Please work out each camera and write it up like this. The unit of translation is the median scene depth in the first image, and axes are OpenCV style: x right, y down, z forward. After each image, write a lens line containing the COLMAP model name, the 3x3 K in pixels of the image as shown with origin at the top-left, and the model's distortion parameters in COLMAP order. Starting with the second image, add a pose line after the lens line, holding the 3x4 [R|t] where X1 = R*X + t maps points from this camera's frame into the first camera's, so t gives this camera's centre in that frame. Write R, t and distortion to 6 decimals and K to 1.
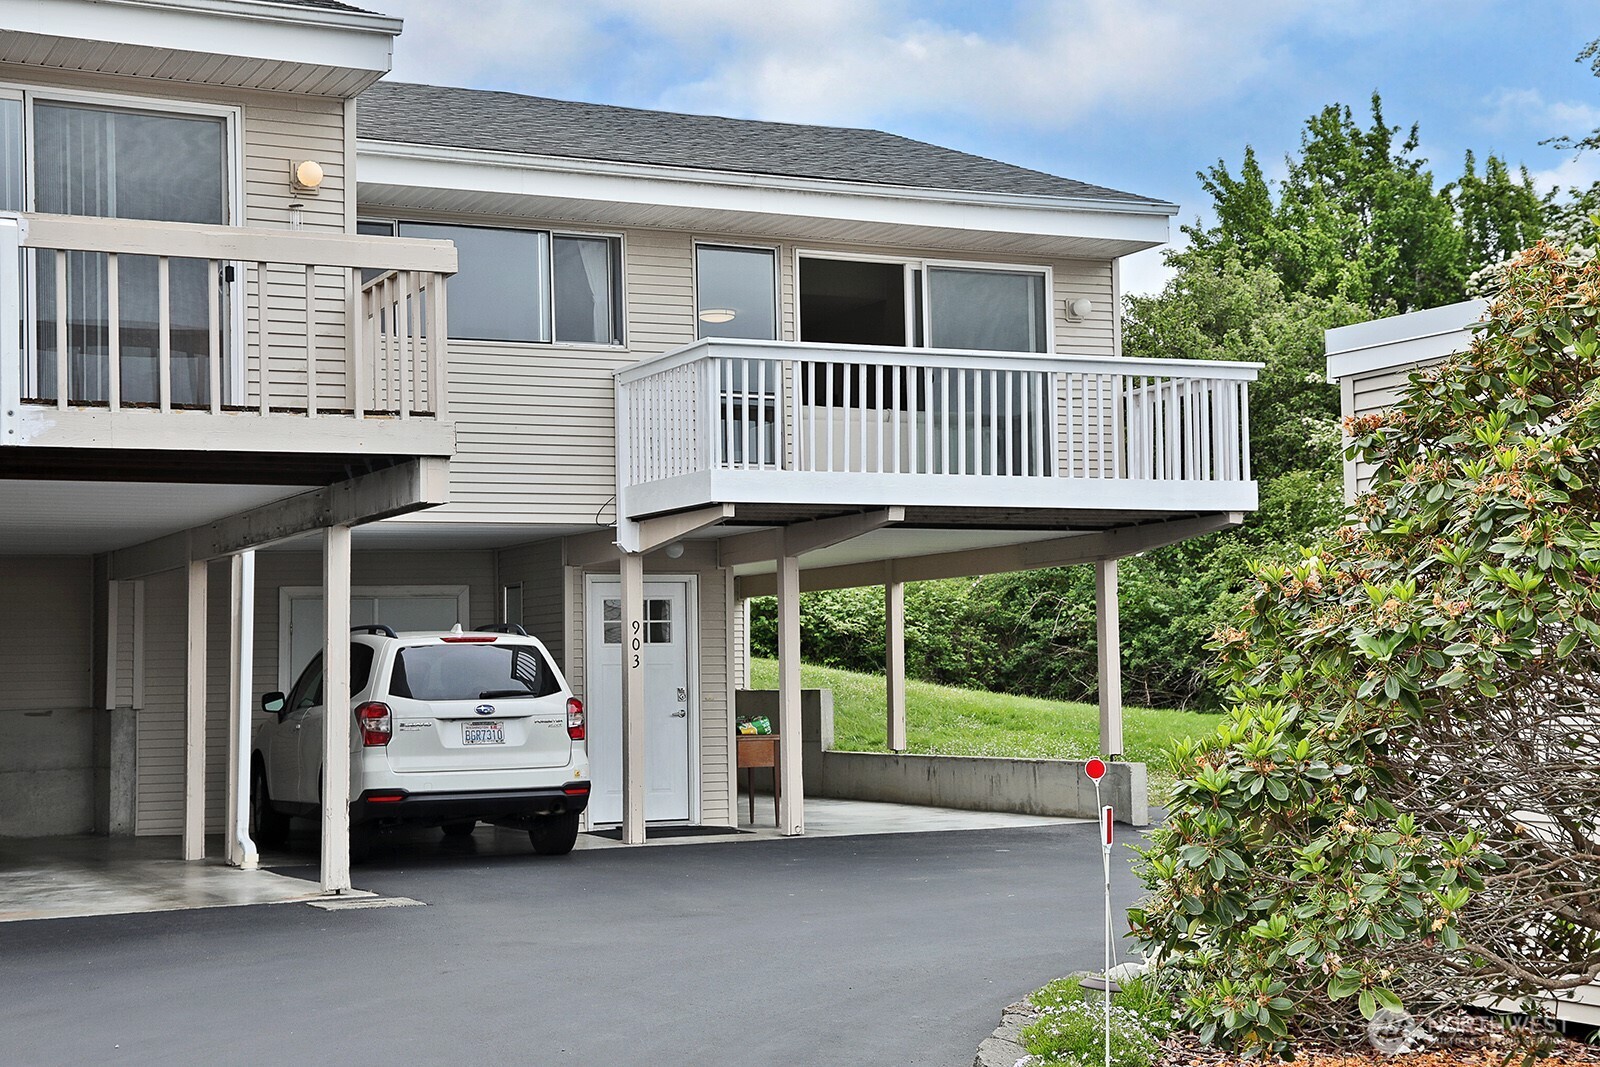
lens RADIAL K [[2301.9, 0, 800.0], [0, 2301.9, 533.5], [0, 0, 1]] dist [0.026462, 0.009744]
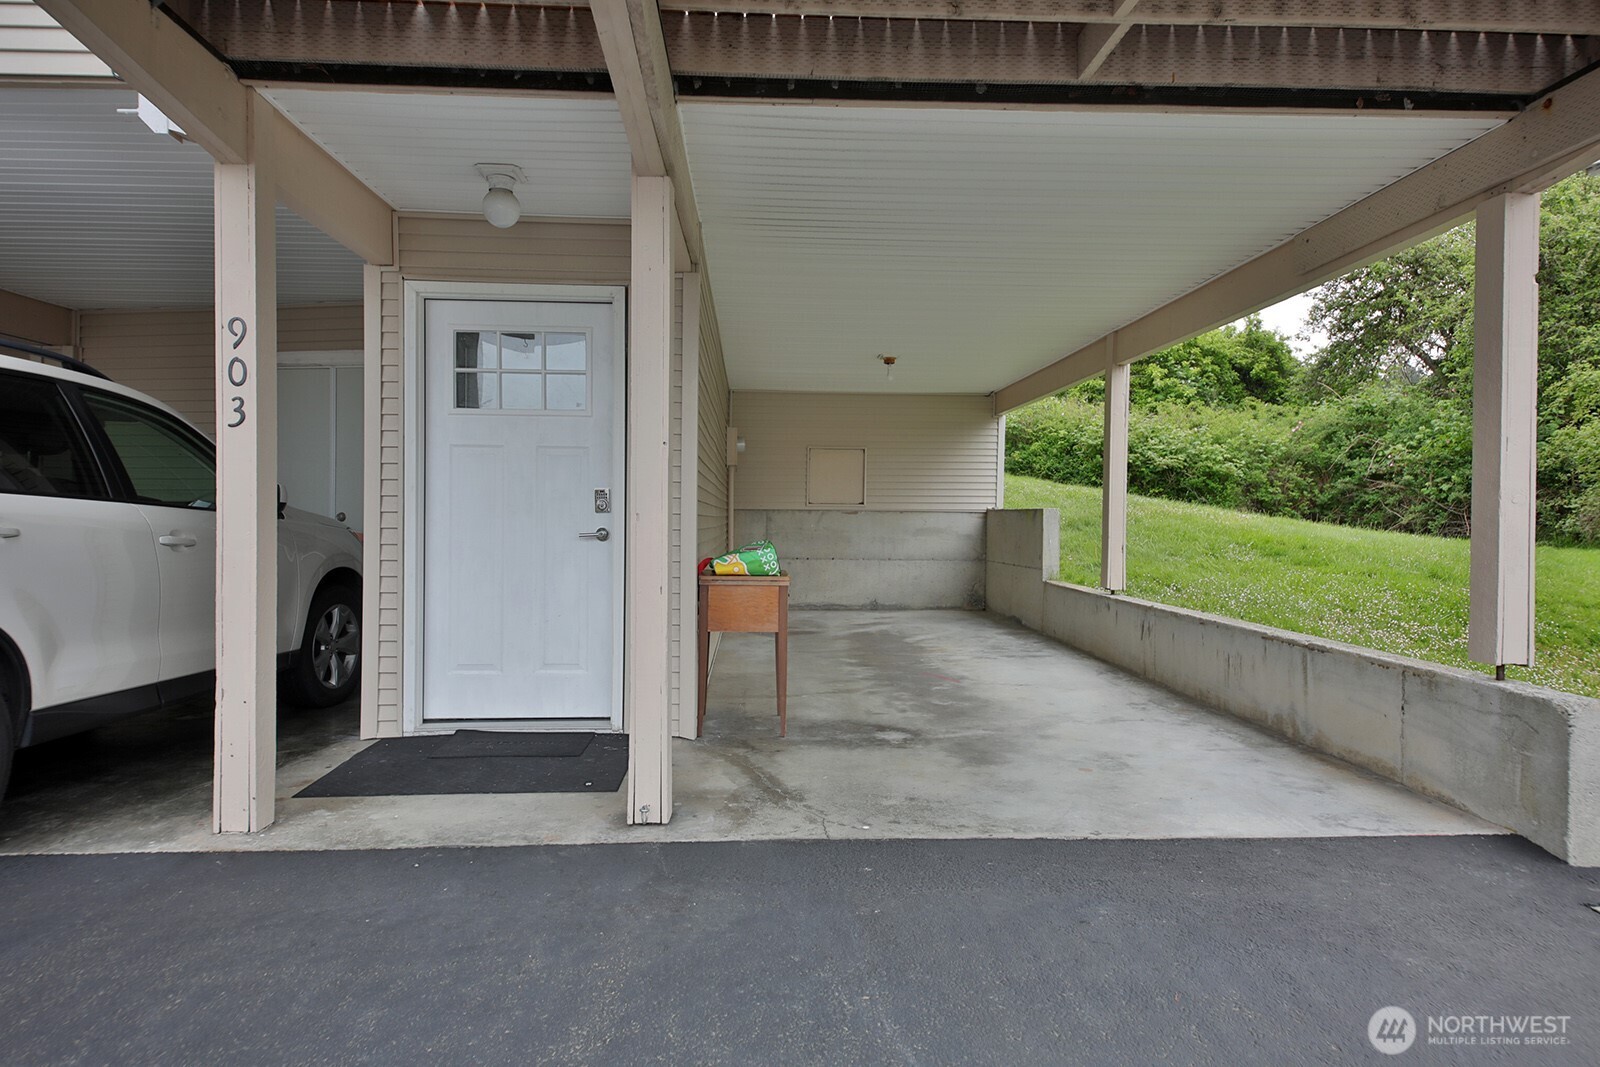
lens RADIAL K [[953.7, 0, 800.0], [0, 953.7, 533.5], [0, 0, 1]] dist [0.004767, 0.000507]
pose [[0.908885, 0.029528, -0.416001, 0.051832], [0.006652, 0.996337, 0.085253, 0.032477], [0.416994, -0.080252, 0.905359, 0.451502]]
